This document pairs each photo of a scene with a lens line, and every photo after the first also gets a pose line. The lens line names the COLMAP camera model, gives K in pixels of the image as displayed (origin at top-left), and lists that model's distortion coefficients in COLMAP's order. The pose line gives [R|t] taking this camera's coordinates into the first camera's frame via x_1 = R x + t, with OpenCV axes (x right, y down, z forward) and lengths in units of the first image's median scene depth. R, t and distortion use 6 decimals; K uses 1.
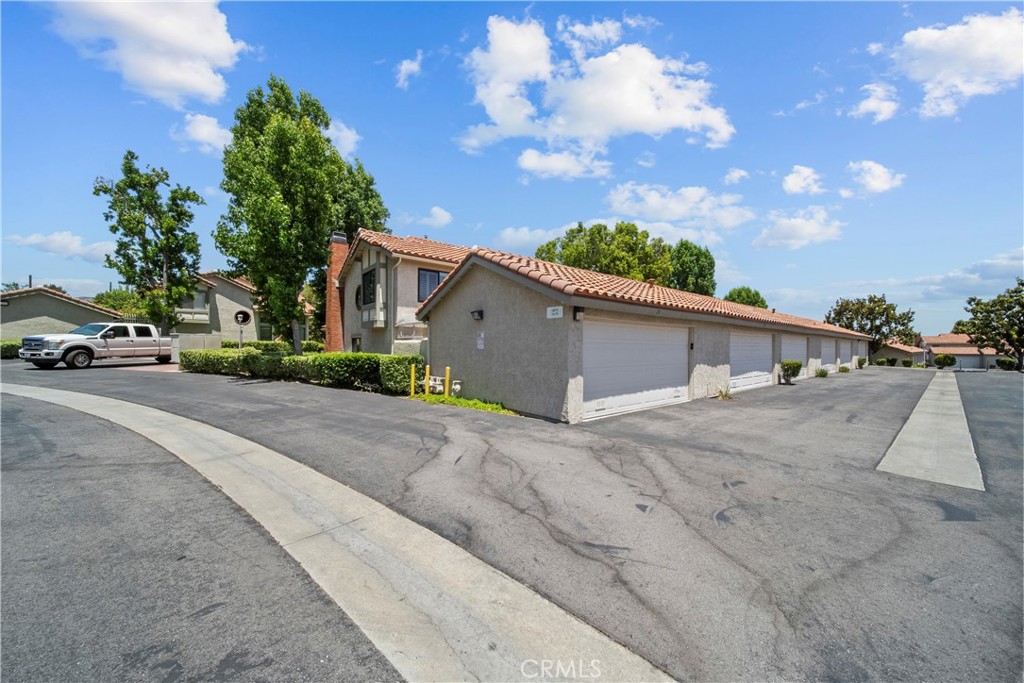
lens RADIAL K [[364.3, 0, 516.5], [0, 364.3, 348.5], [0, 0, 1]] dist [-0.001590, -0.000394]
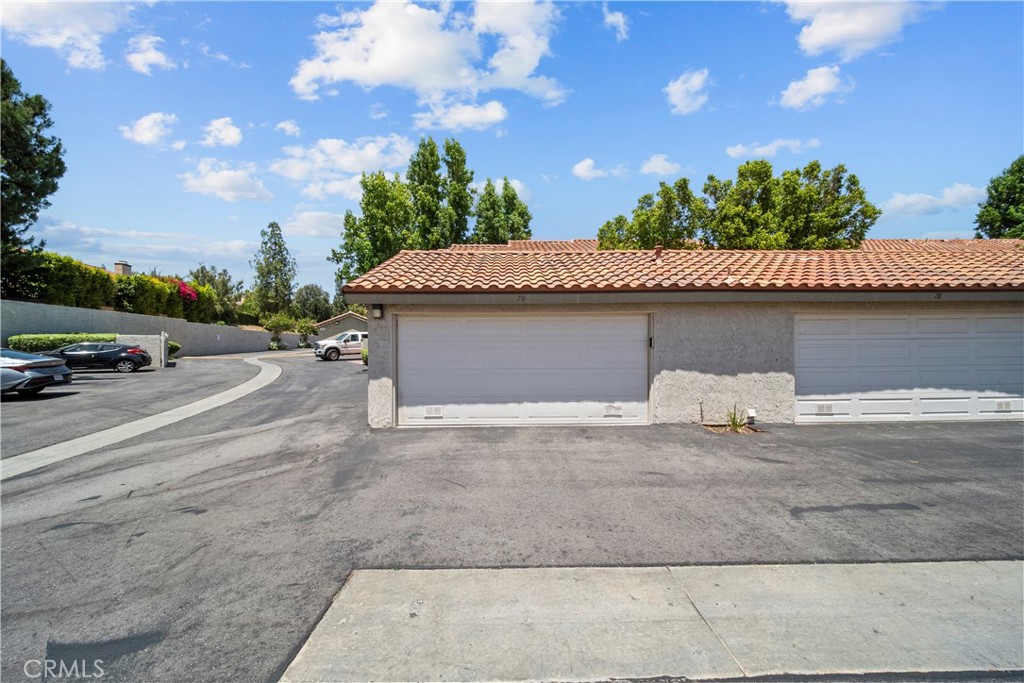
lens RADIAL K [[364.3, 0, 516.5], [0, 364.3, 348.5], [0, 0, 1]] dist [-0.001590, -0.000394]
pose [[0.778810, -0.004748, -0.627242, 0.940891], [0.009552, 0.999945, 0.004291, 0.000200], [0.627187, -0.009334, 0.778813, 0.449784]]
